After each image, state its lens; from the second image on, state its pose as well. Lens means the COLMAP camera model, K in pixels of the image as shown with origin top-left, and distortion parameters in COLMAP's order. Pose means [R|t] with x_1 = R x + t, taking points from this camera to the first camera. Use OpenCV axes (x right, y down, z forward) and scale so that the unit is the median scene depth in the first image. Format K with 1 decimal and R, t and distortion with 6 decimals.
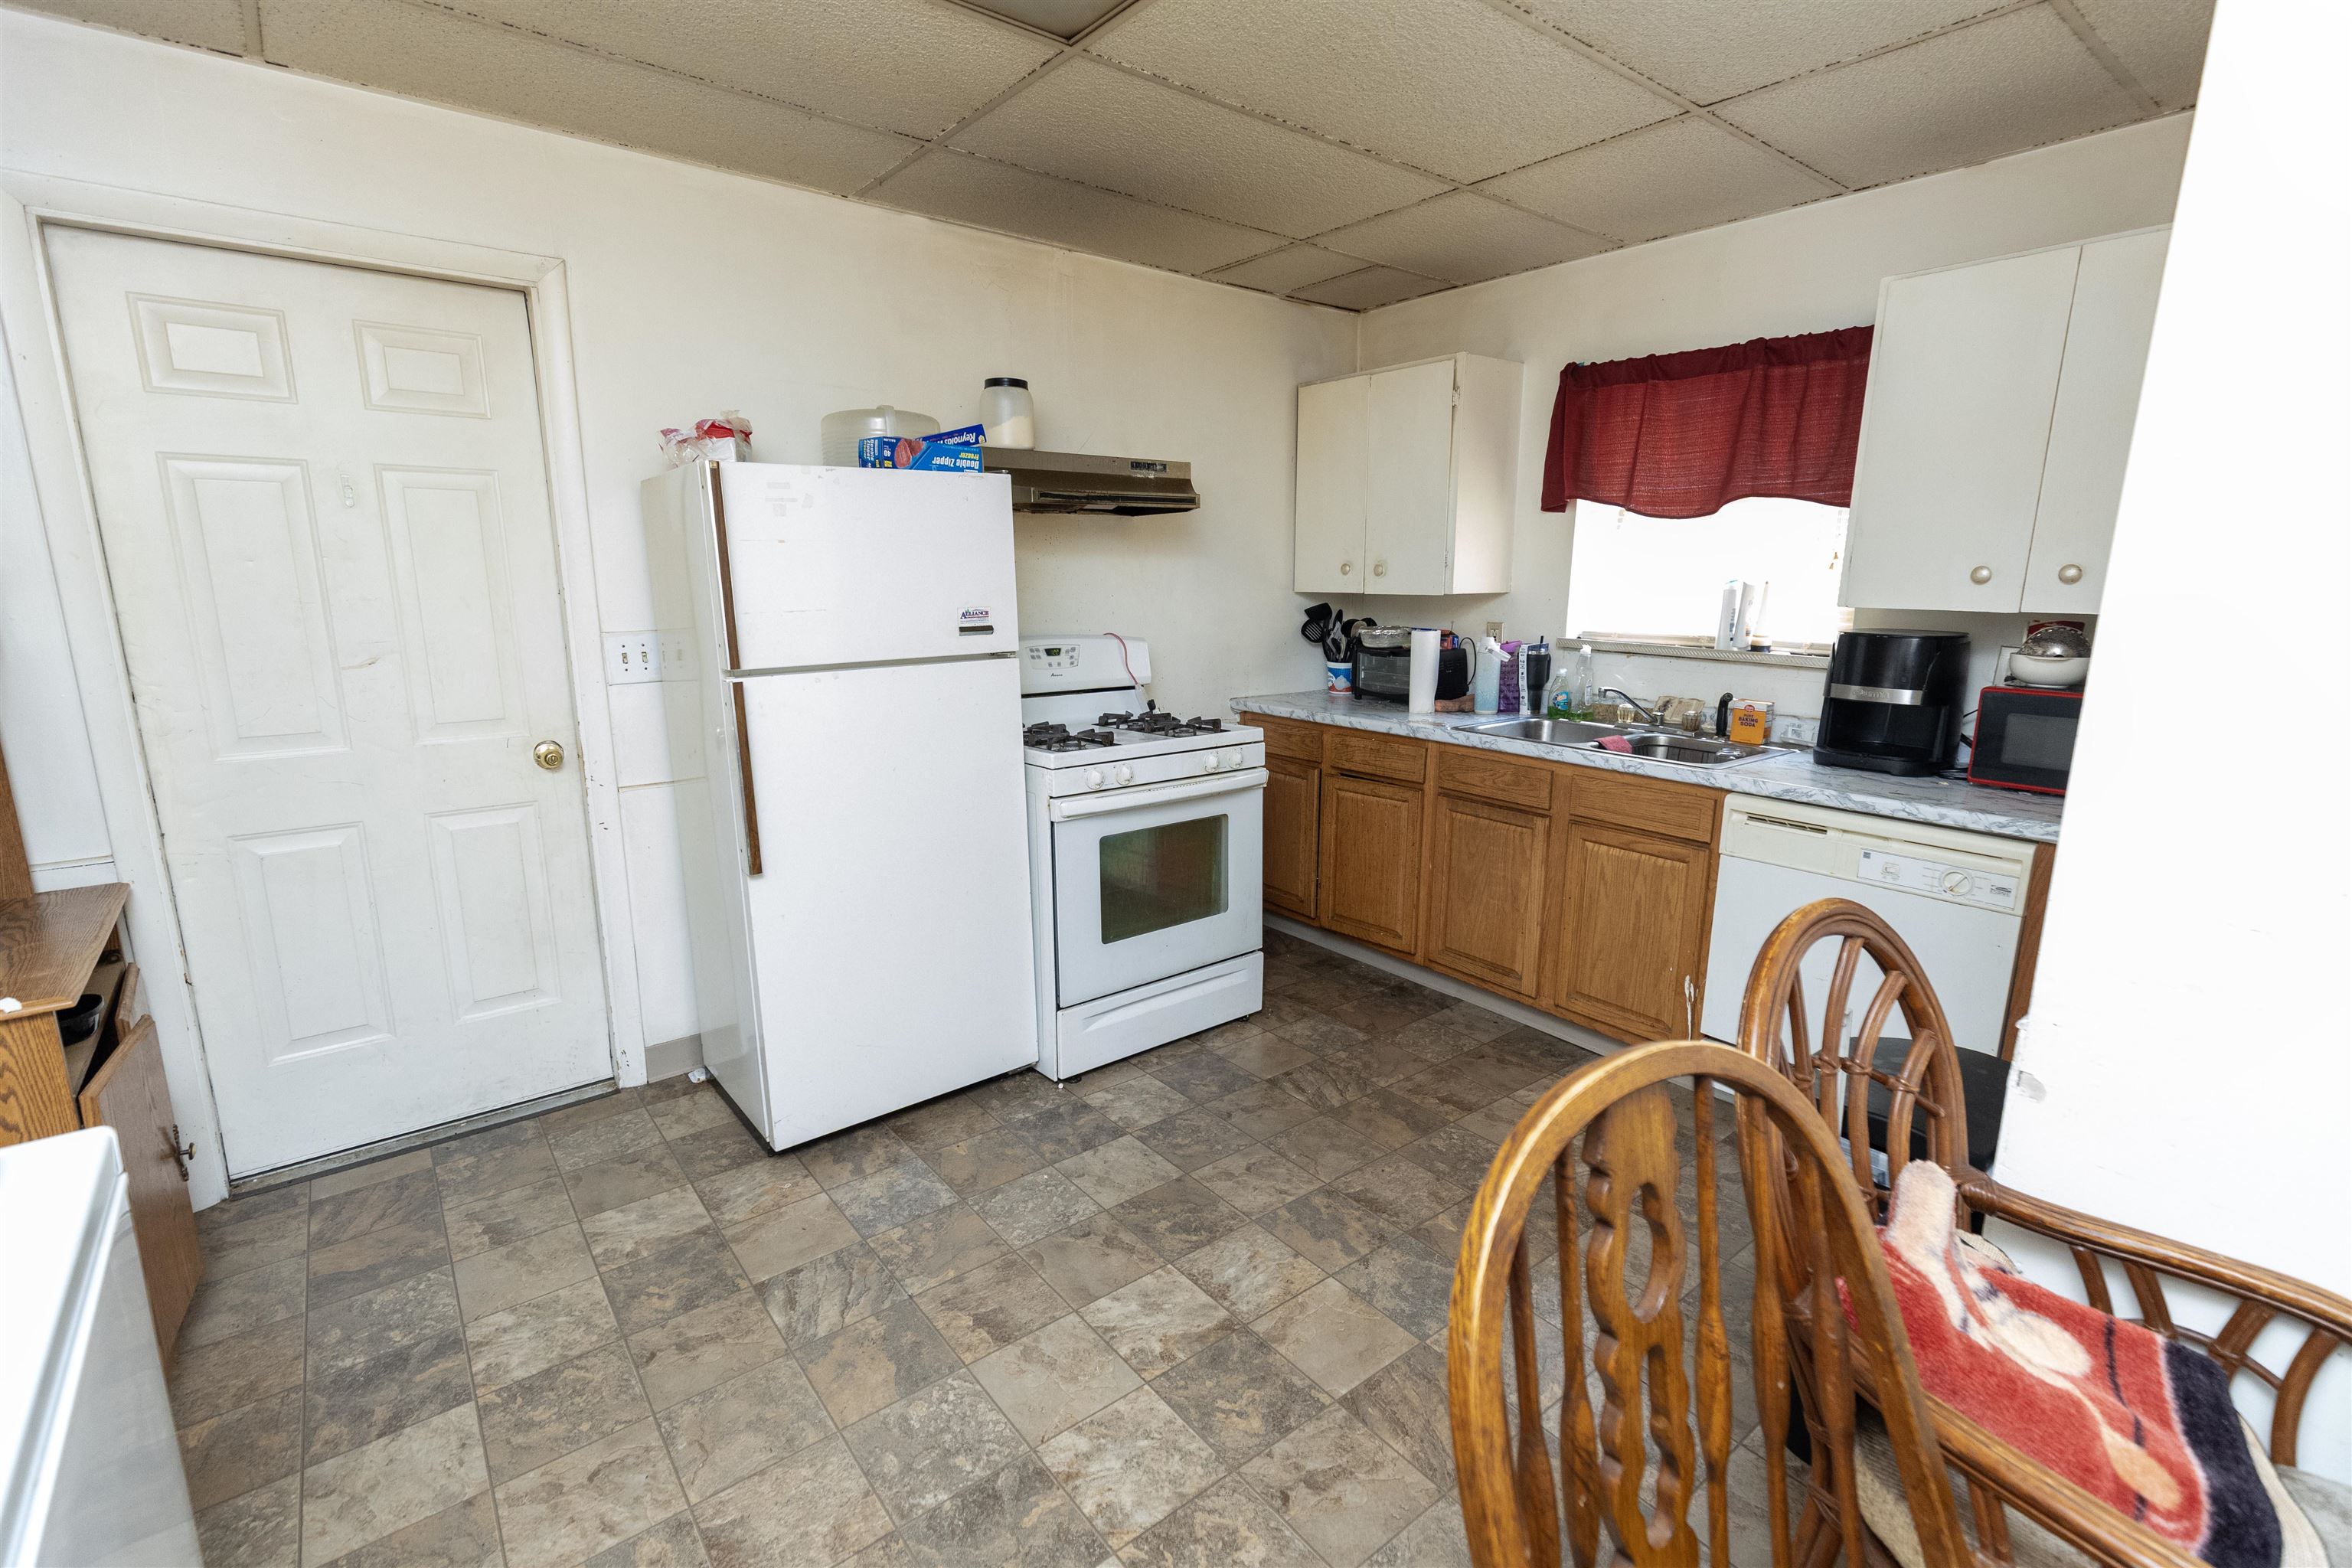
lens RADIAL K [[1063.4, 0, 1177.5], [0, 1063.4, 785.6], [0, 0, 1]] dist [0.000785, -0.000051]
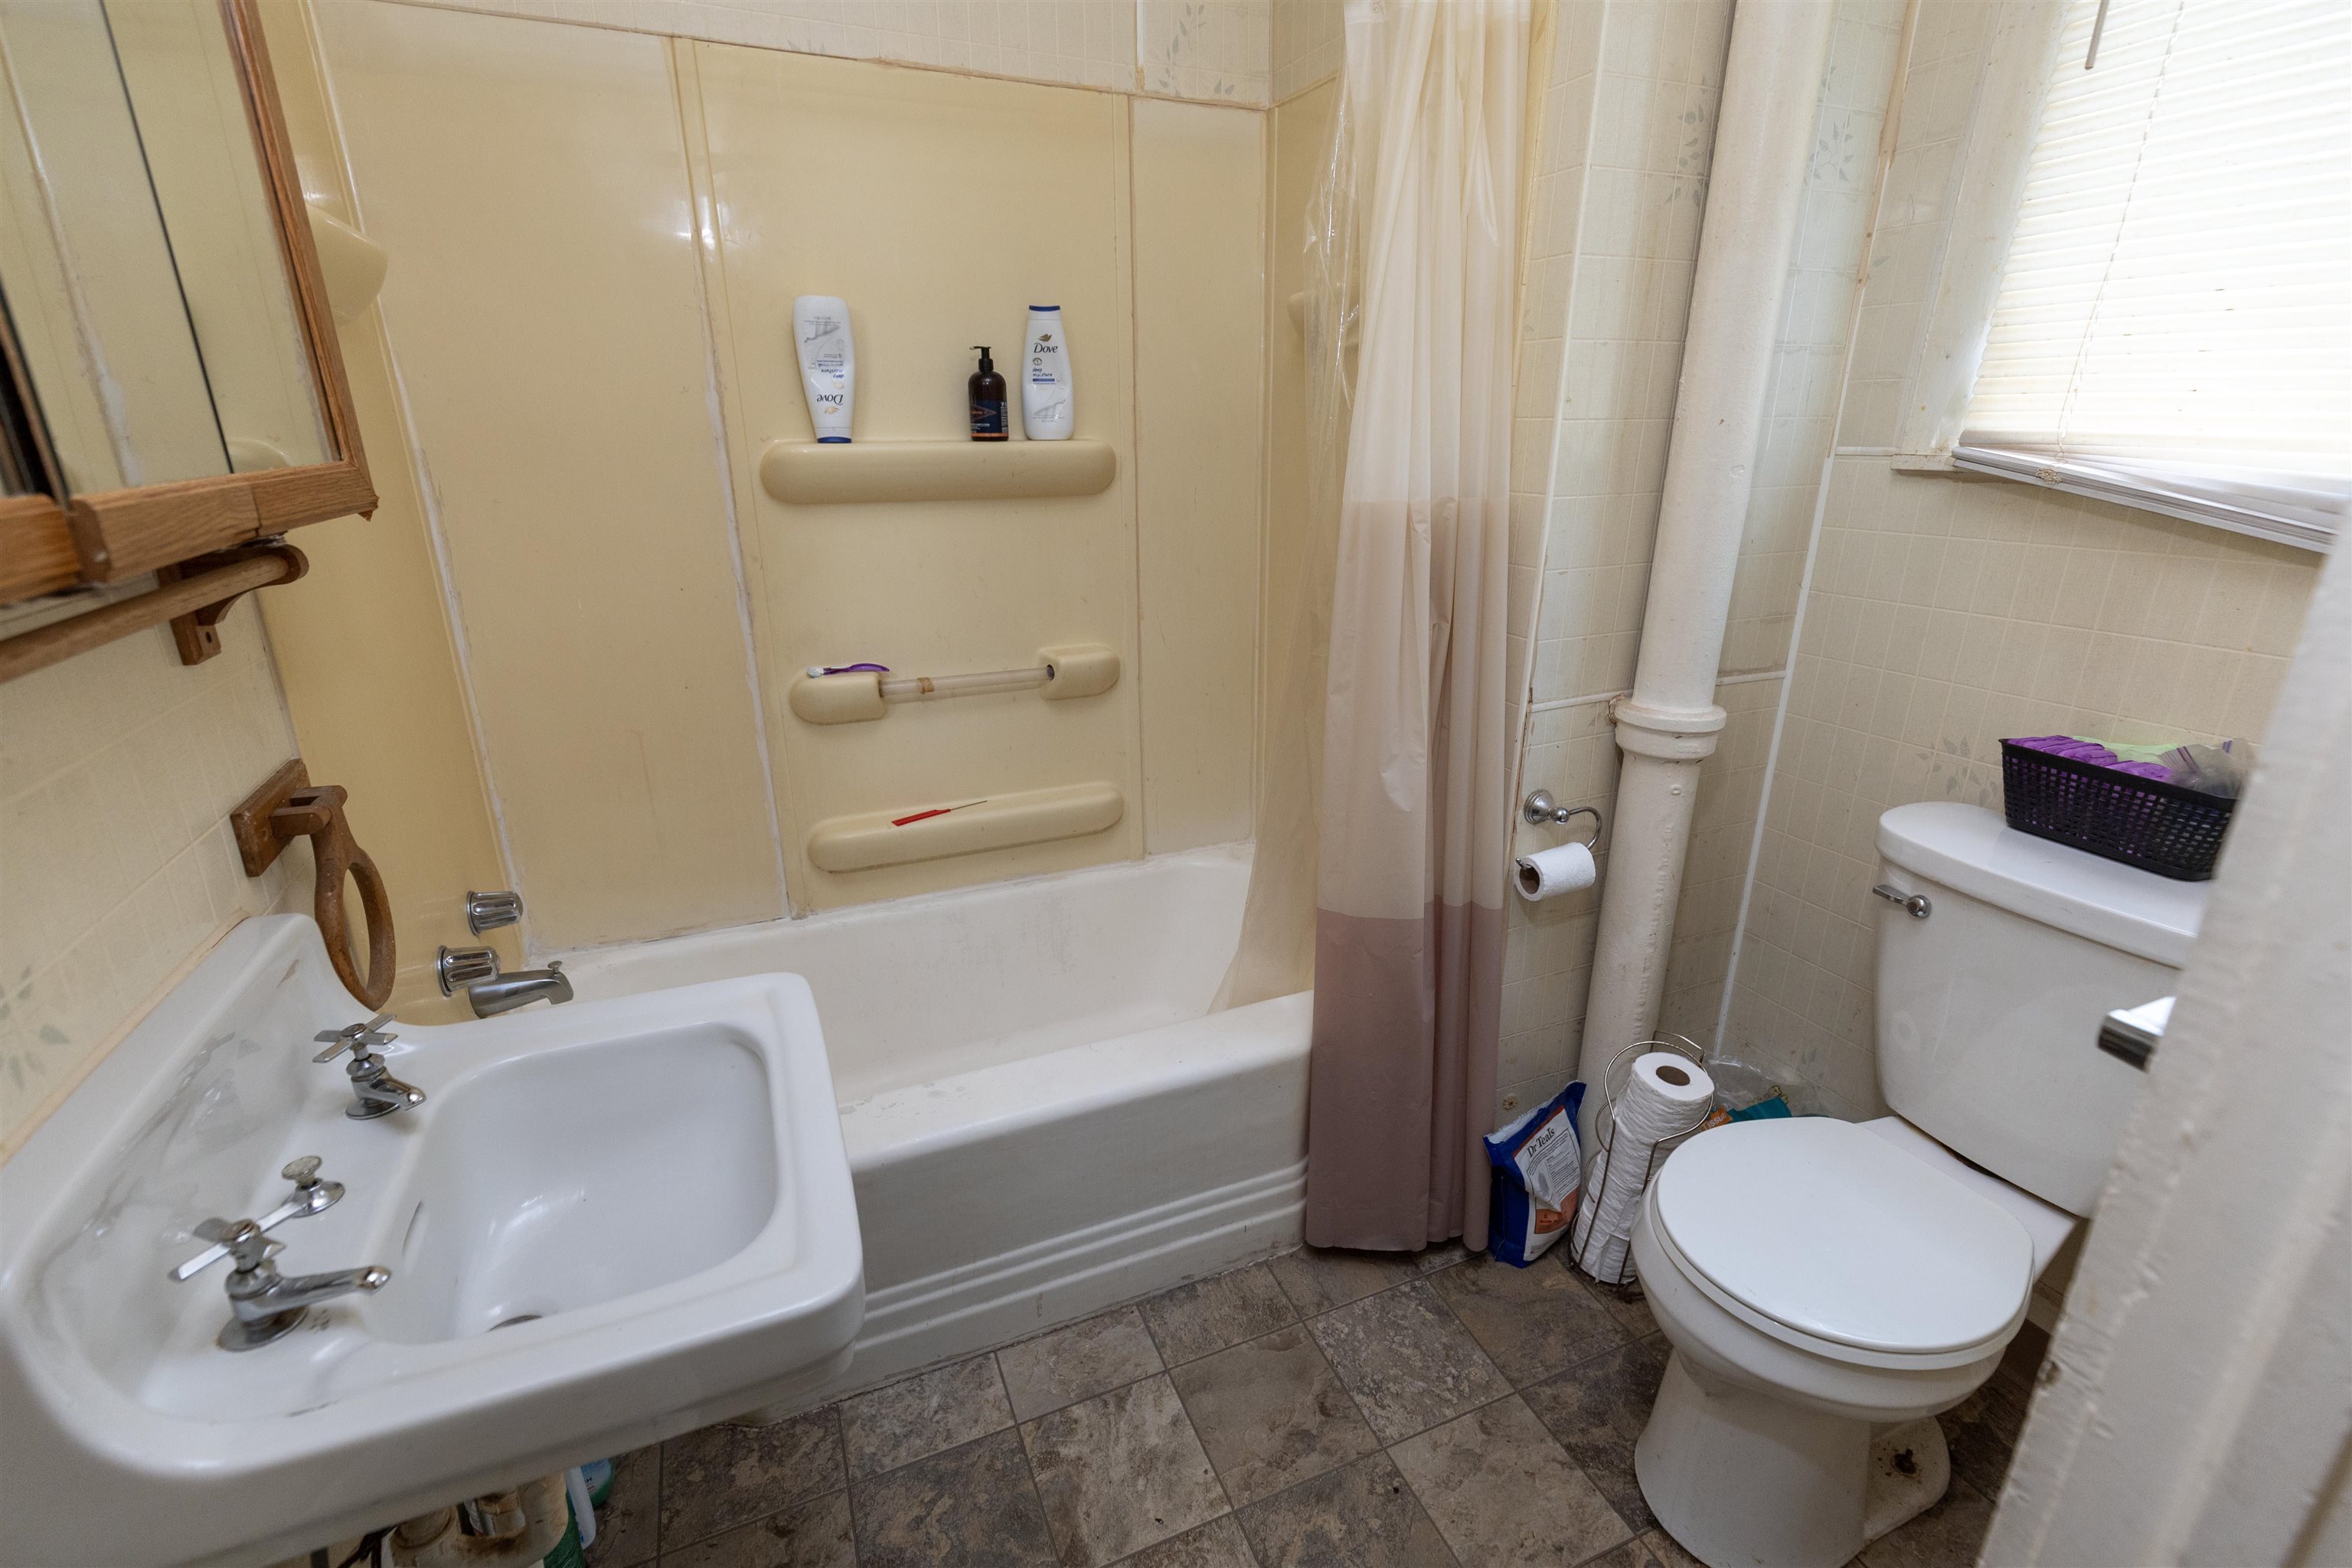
lens RADIAL K [[1063.4, 0, 1178.4], [0, 1063.4, 779.0], [0, 0, 1]] dist [0.000785, -0.000051]
pose [[-0.274679, 0.314601, -0.908613, 0.517129], [-0.198612, 0.906018, 0.373744, -0.209375], [0.940800, 0.283121, -0.186380, 1.127257]]
